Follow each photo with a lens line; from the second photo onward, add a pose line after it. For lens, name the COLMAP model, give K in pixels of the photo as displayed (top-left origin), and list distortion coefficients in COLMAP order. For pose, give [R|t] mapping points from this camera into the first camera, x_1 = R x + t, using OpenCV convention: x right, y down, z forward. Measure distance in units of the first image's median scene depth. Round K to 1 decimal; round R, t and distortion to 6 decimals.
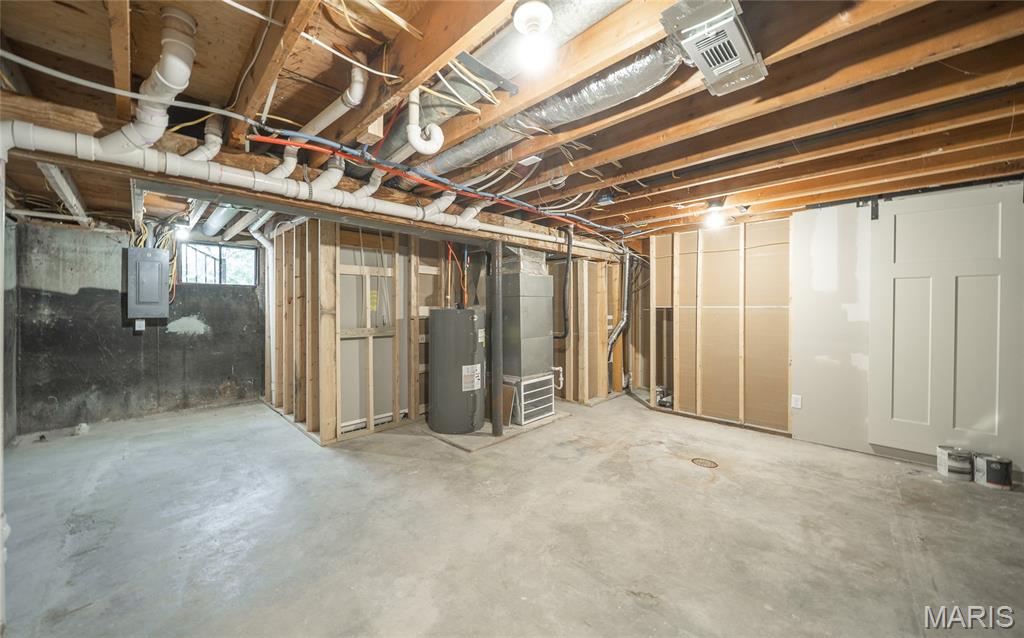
lens RADIAL K [[355.9, 0, 514.1], [0, 355.9, 300.4], [0, 0, 1]] dist [0.001440, -0.000058]
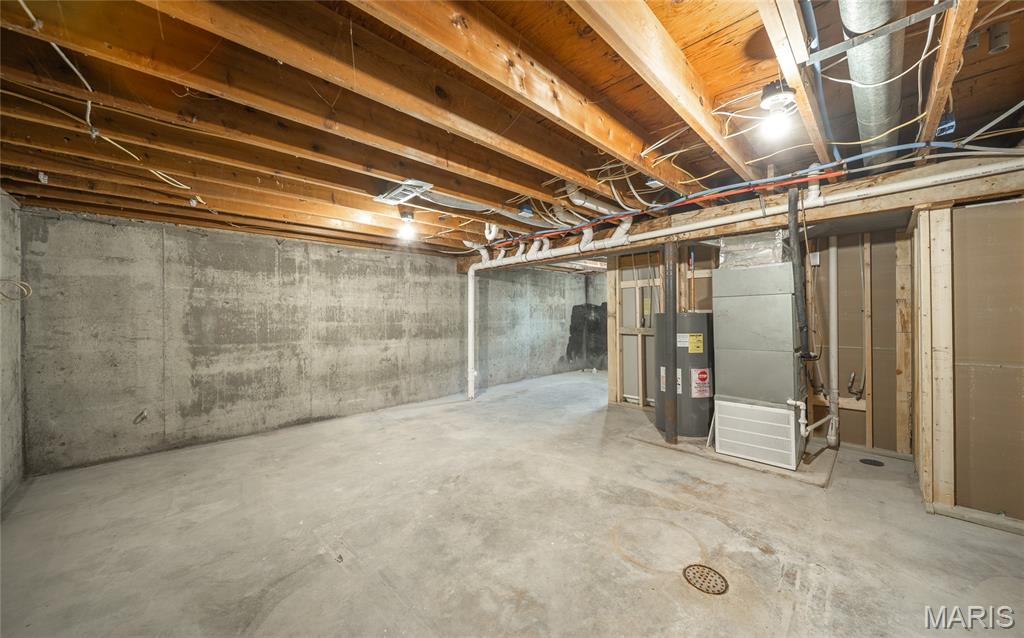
lens RADIAL K [[355.9, 0, 514.1], [0, 355.9, 300.4], [0, 0, 1]] dist [0.001440, -0.000058]
pose [[-0.011285, -0.037337, -0.999239, 1.100813], [0.031148, 0.998805, -0.037673, 0.016406], [0.999451, -0.031550, -0.010109, 0.689286]]
